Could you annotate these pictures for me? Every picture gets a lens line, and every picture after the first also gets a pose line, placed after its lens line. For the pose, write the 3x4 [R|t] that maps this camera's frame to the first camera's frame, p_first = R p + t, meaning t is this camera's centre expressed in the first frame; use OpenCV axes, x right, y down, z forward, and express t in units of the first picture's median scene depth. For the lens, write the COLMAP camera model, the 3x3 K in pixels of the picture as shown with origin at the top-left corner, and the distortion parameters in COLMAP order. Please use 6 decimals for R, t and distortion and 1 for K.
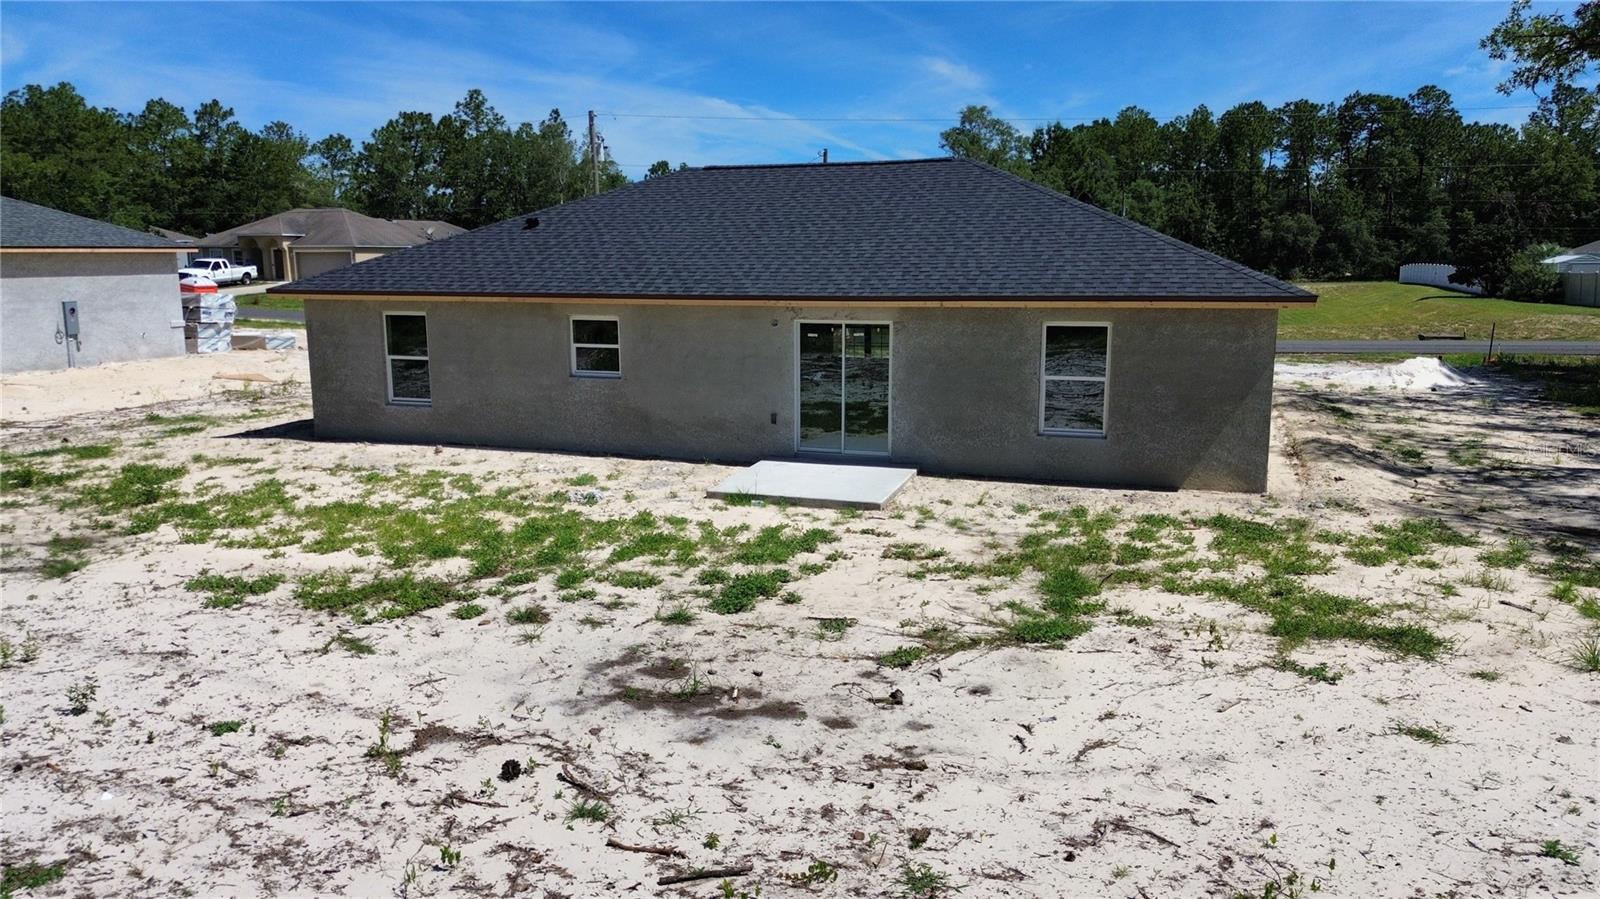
lens RADIAL K [[1125.6, 0, 791.7], [0, 1125.6, 456.1], [0, 0, 1]] dist [0.068285, -0.058822]
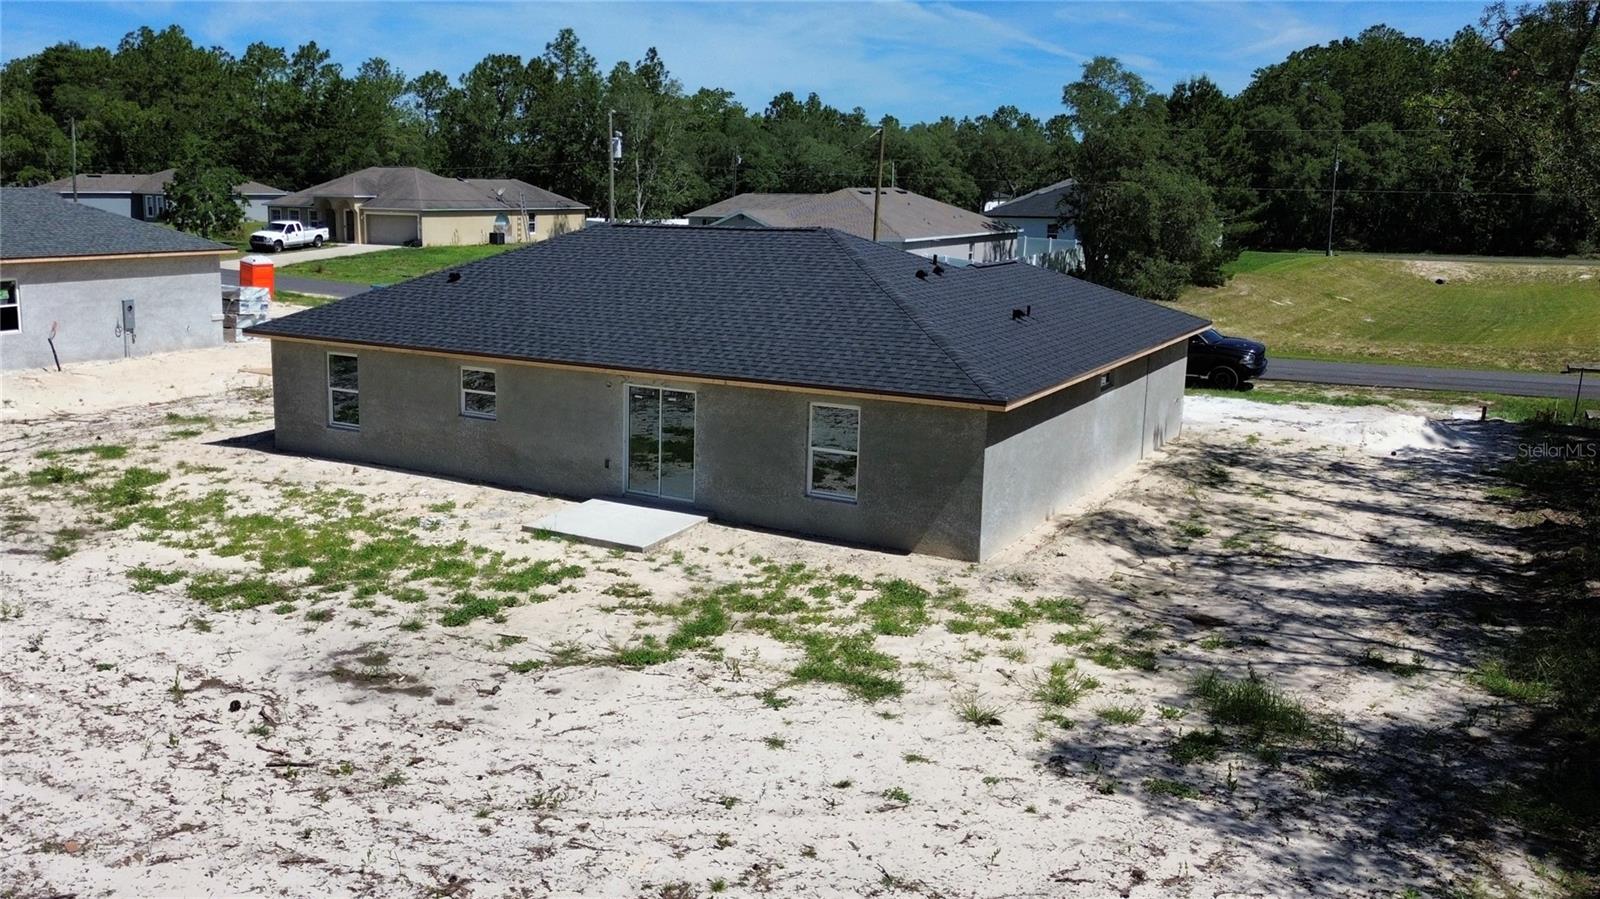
lens RADIAL K [[1345.9, 0, 635.1], [0, 1345.9, 440.3], [0, 0, 1]] dist [0.090283, -0.135504]
pose [[0.970738, 0.057343, -0.233195, 0.438730], [-0.054822, 0.998347, 0.017284, -0.108339], [0.233800, -0.003995, 0.972276, -0.477872]]
